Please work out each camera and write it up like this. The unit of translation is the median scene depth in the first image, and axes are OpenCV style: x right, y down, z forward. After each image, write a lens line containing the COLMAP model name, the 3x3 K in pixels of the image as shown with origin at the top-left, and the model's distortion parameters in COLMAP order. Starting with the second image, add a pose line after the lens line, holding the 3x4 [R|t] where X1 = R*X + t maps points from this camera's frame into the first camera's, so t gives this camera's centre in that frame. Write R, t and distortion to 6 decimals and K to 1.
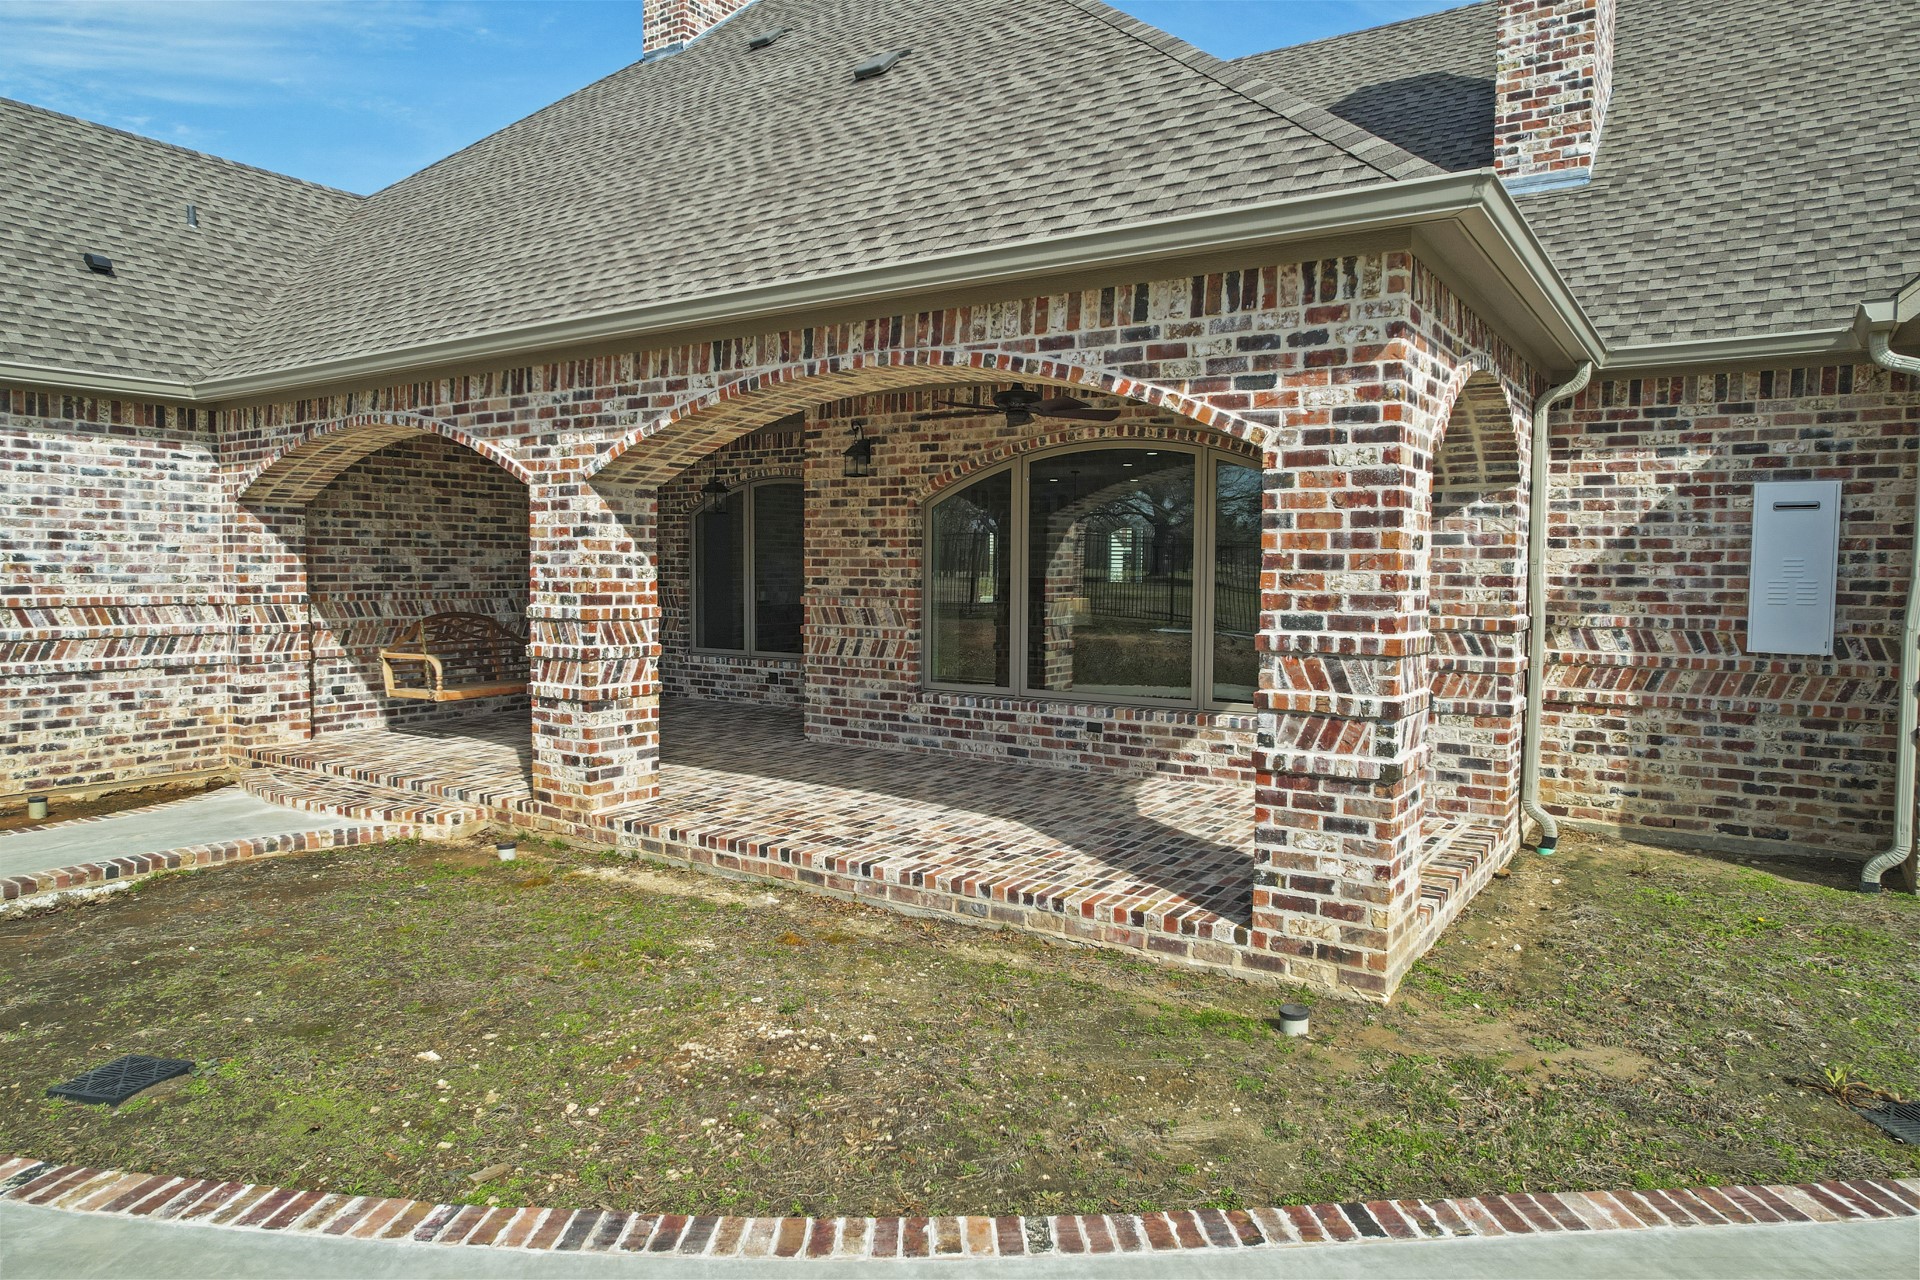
lens RADIAL K [[1222.7, 0, 960.0], [0, 1222.7, 640.0], [0, 0, 1]] dist [-0.065830, 0.053529]
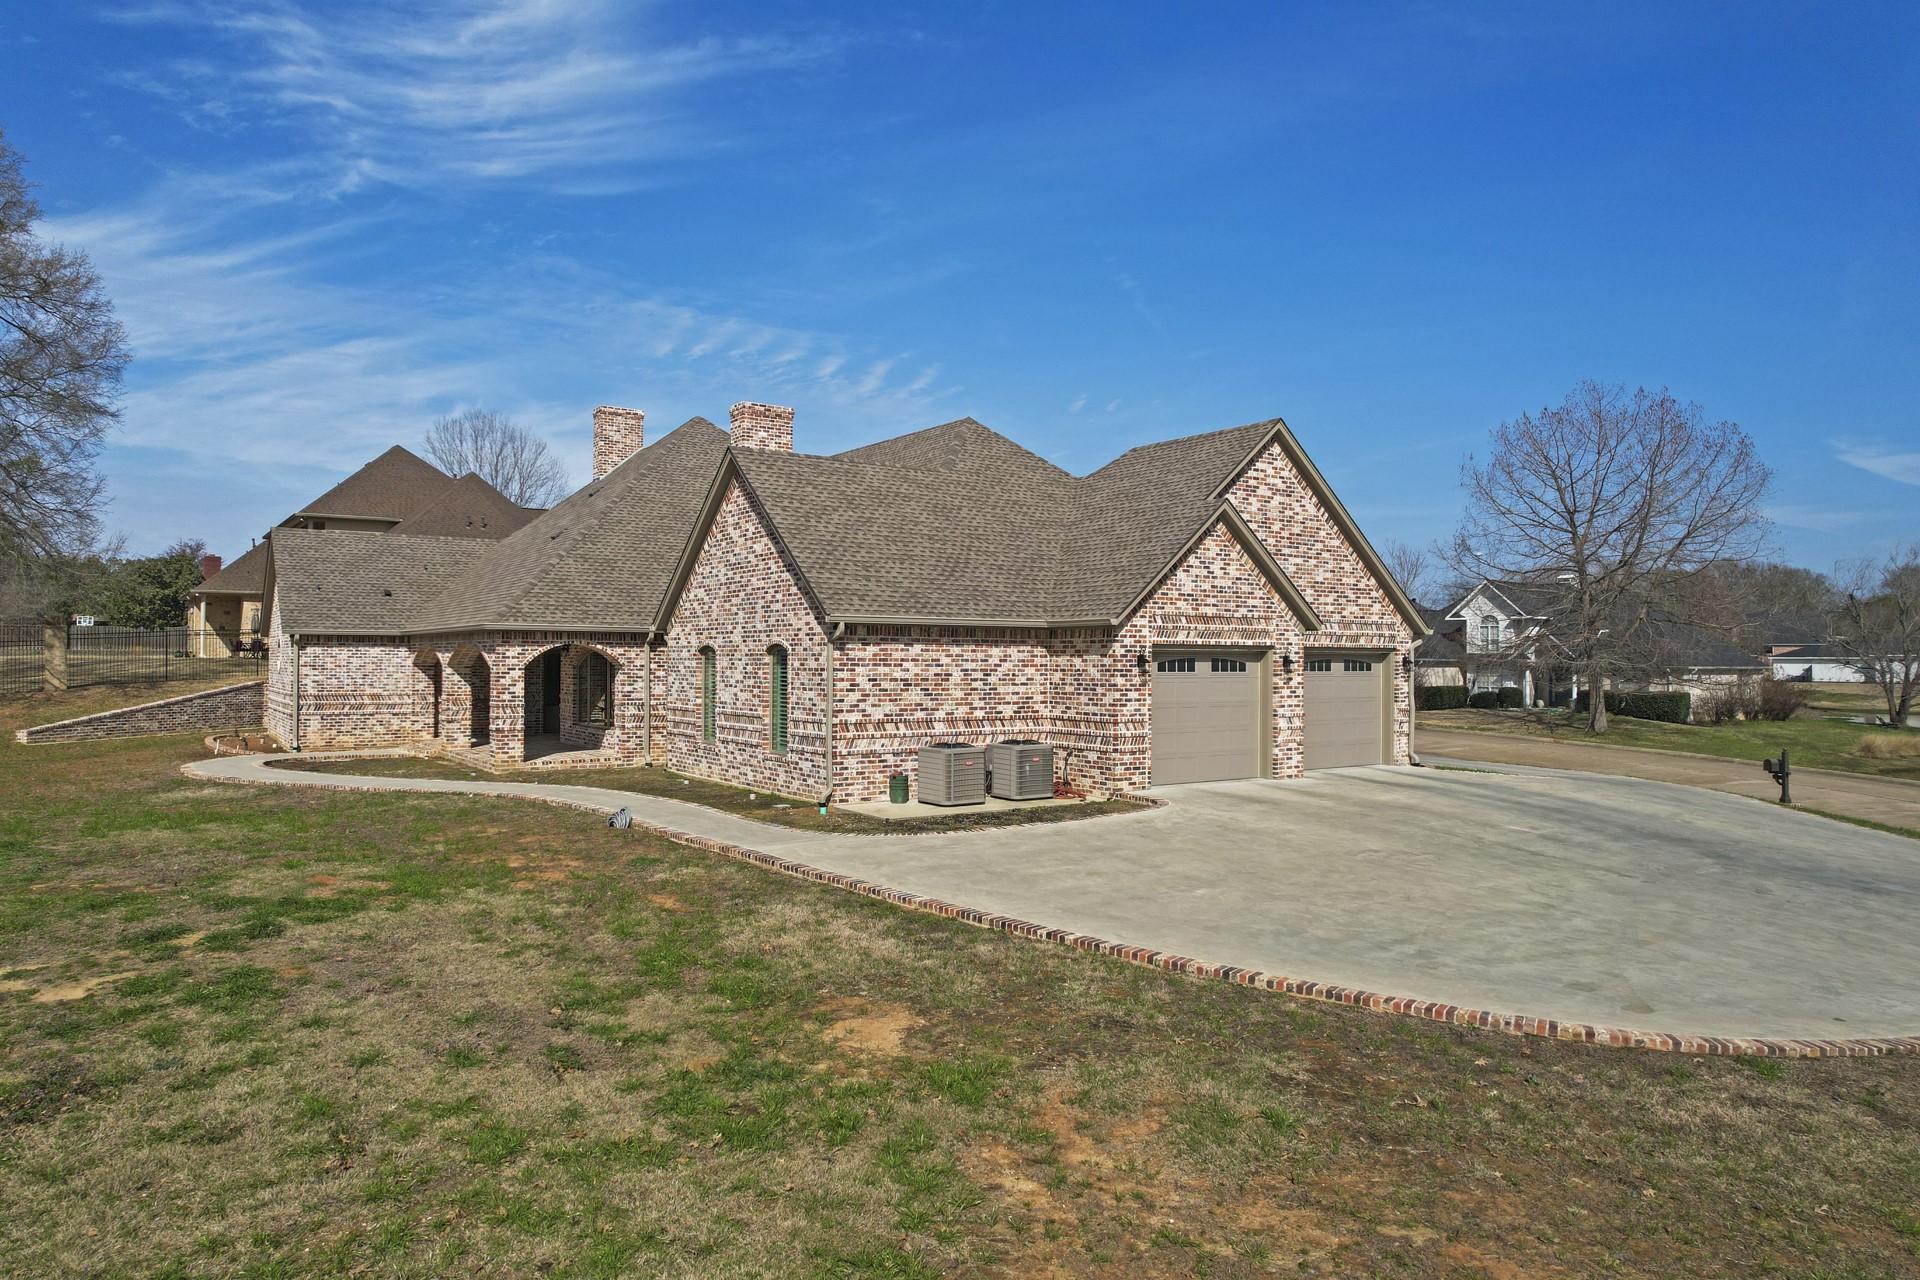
lens RADIAL K [[1222.7, 0, 960.0], [0, 1222.7, 640.0], [0, 0, 1]] dist [-0.065830, 0.053529]
pose [[0.930092, -0.009068, -0.367216, 2.574979], [-0.019819, 0.997000, -0.074816, 0.048311], [0.366793, 0.076863, 0.927122, -1.964602]]
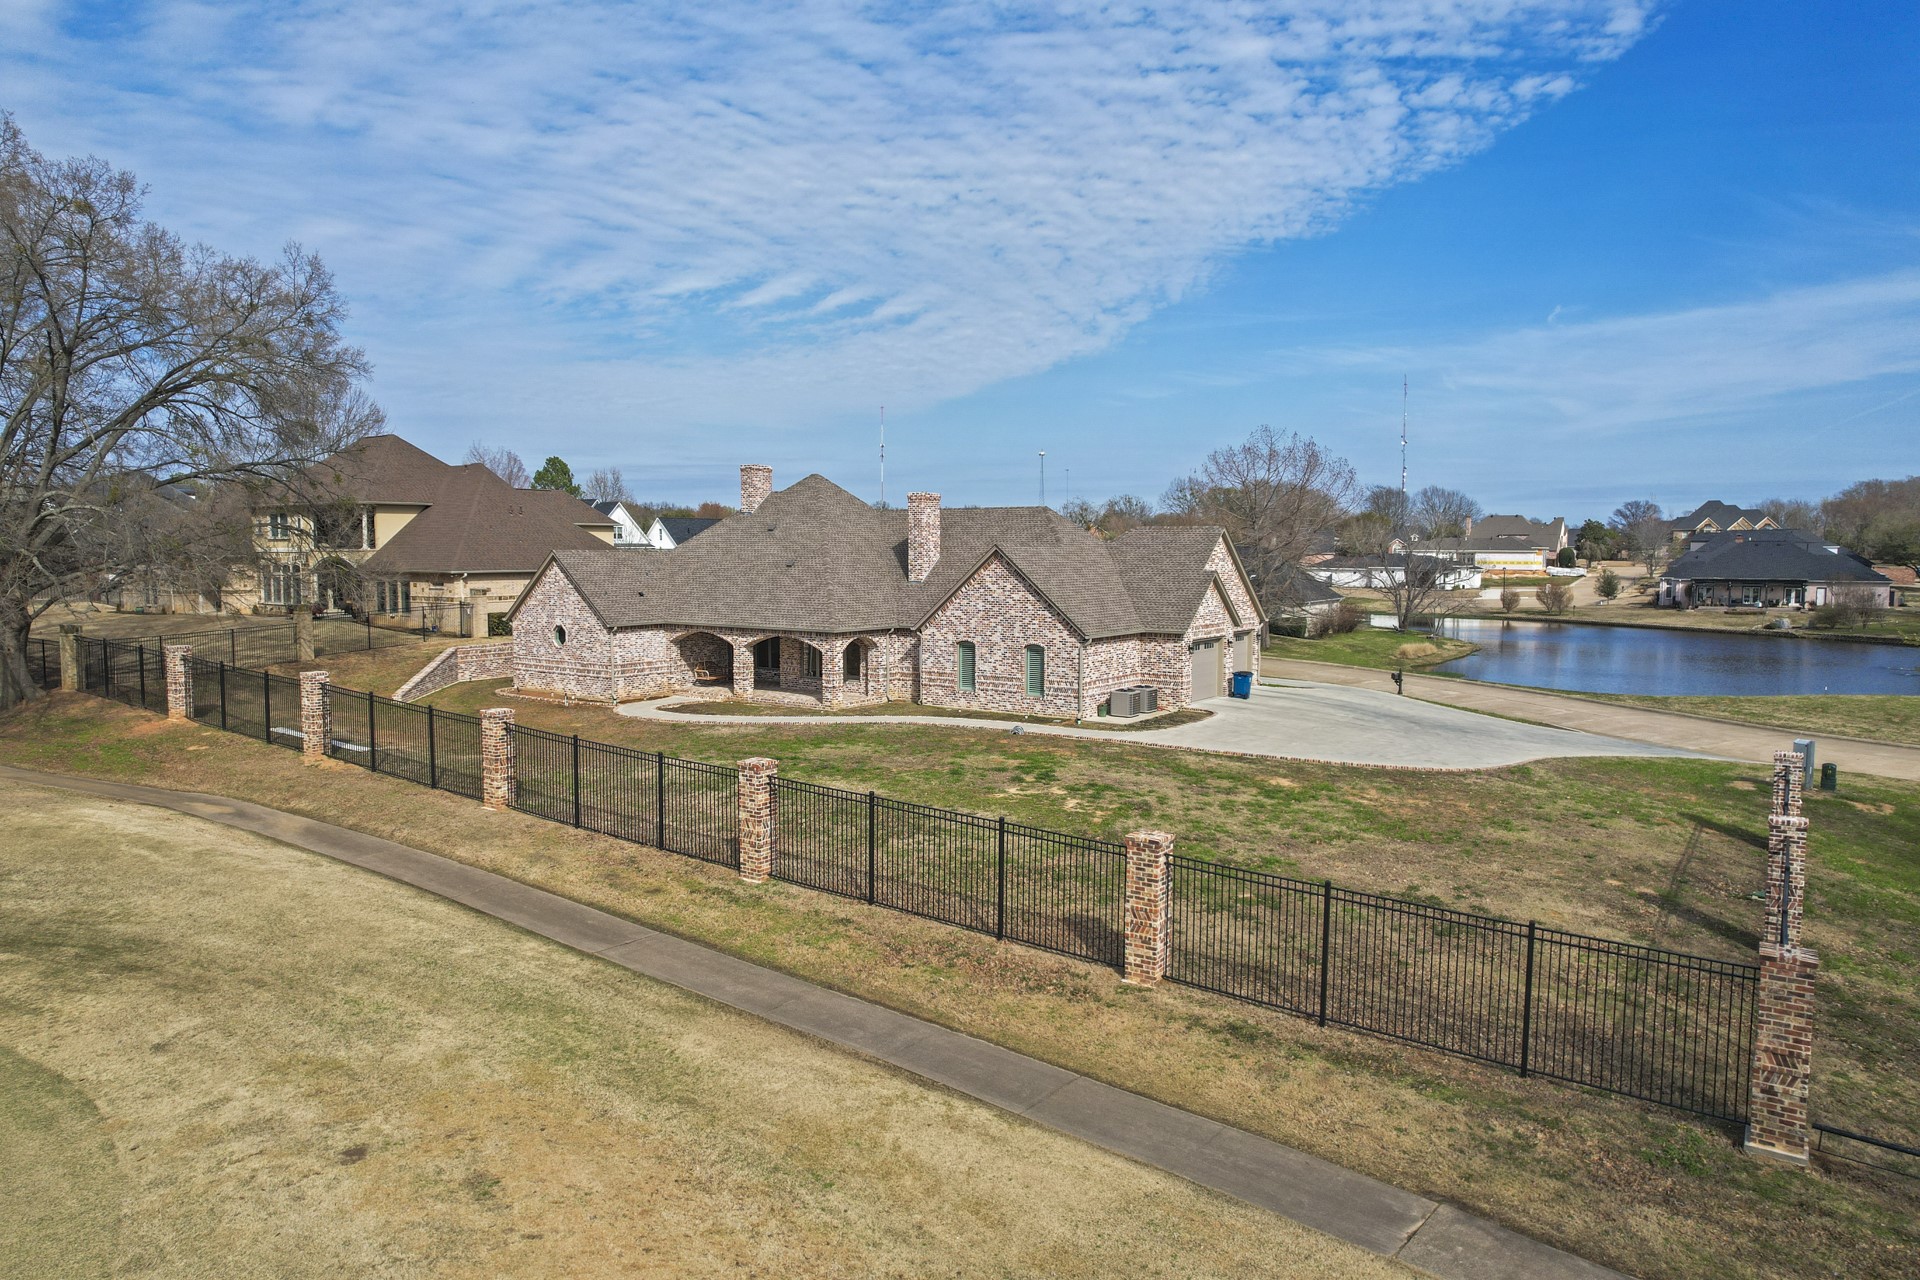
lens RADIAL K [[1222.7, 0, 960.0], [0, 1222.7, 640.0], [0, 0, 1]] dist [-0.065830, 0.053529]
pose [[0.999686, -0.003565, -0.024819, 0.984921], [0.003966, 0.999863, 0.016099, -0.253647], [0.024758, -0.016192, 0.999562, -5.332859]]
